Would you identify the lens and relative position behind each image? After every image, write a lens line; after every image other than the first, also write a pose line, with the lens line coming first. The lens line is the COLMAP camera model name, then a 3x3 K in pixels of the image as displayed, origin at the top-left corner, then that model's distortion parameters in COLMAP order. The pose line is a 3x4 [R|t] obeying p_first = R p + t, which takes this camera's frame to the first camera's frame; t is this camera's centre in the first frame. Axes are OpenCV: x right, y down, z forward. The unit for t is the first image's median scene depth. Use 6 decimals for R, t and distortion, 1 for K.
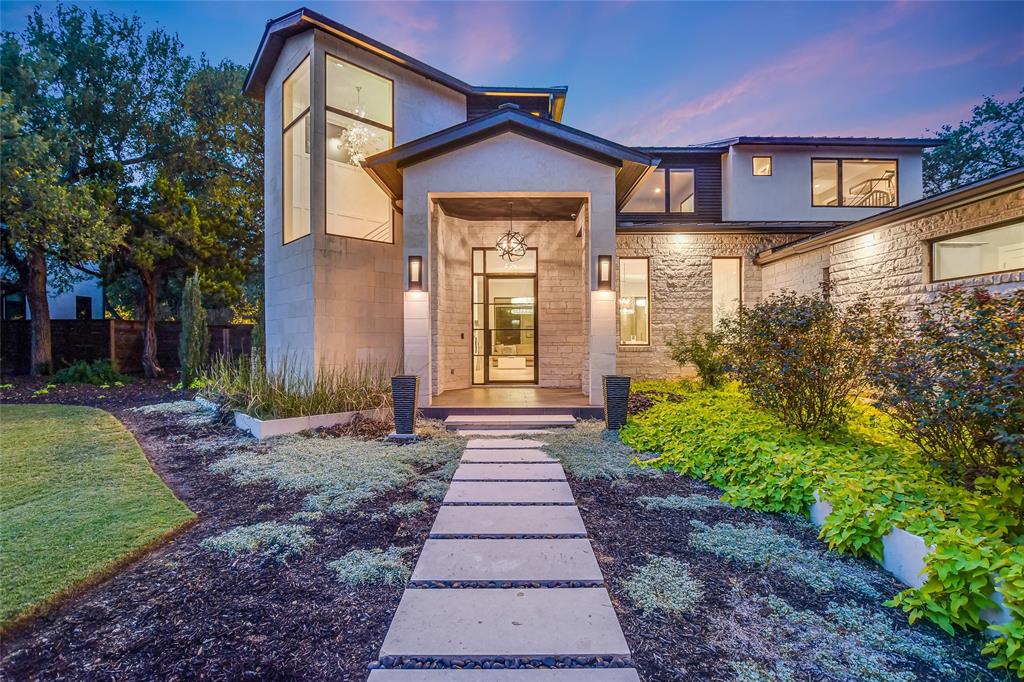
lens RADIAL K [[484.7, 0, 509.9], [0, 484.7, 345.8], [0, 0, 1]] dist [-0.037099, 0.007926]
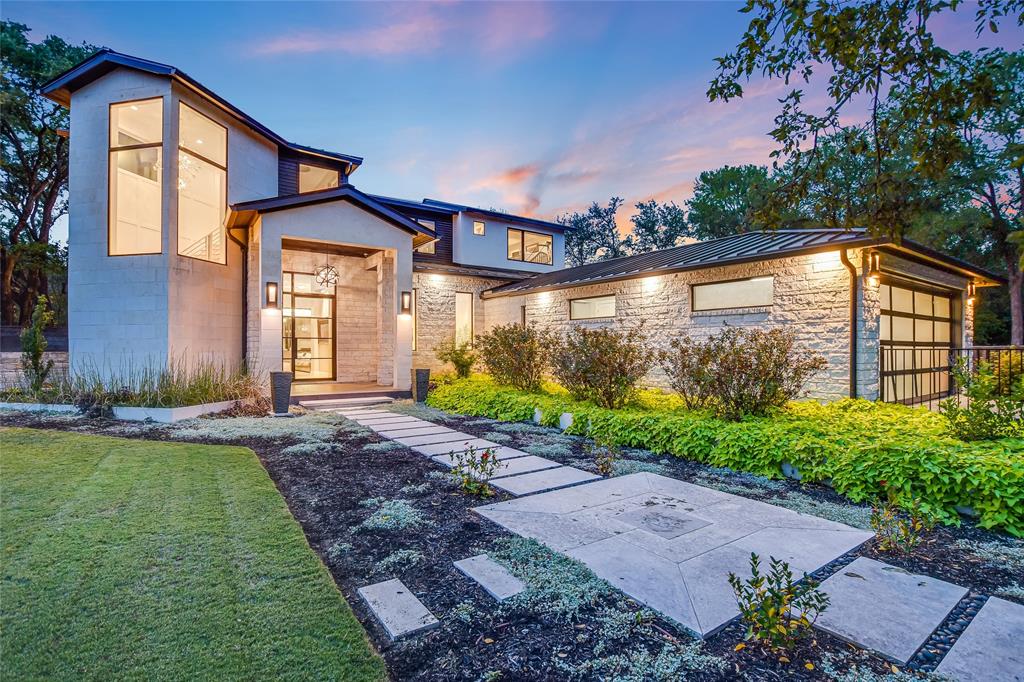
lens RADIAL K [[484.7, 0, 509.9], [0, 484.7, 345.8], [0, 0, 1]] dist [-0.037099, 0.007926]
pose [[0.819043, 0.007611, 0.573682, -0.344974], [0.001328, 0.999884, -0.015162, 0.007502], [-0.573731, 0.013180, 0.818938, -0.372009]]
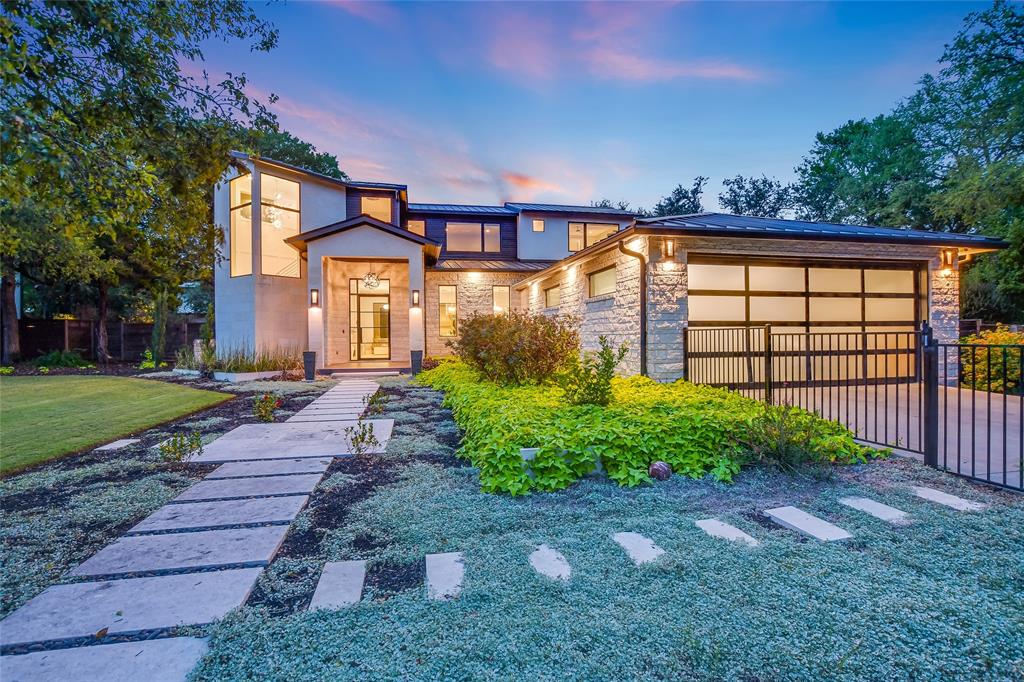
lens RADIAL K [[483.9, 0, 510.6], [0, 483.9, 337.4], [0, 0, 1]] dist [-0.035170, 0.000956]
pose [[0.978483, -0.005859, 0.206243, 0.137732], [0.007290, 0.999954, -0.006177, 0.016730], [-0.206198, 0.007548, 0.978481, -0.830846]]
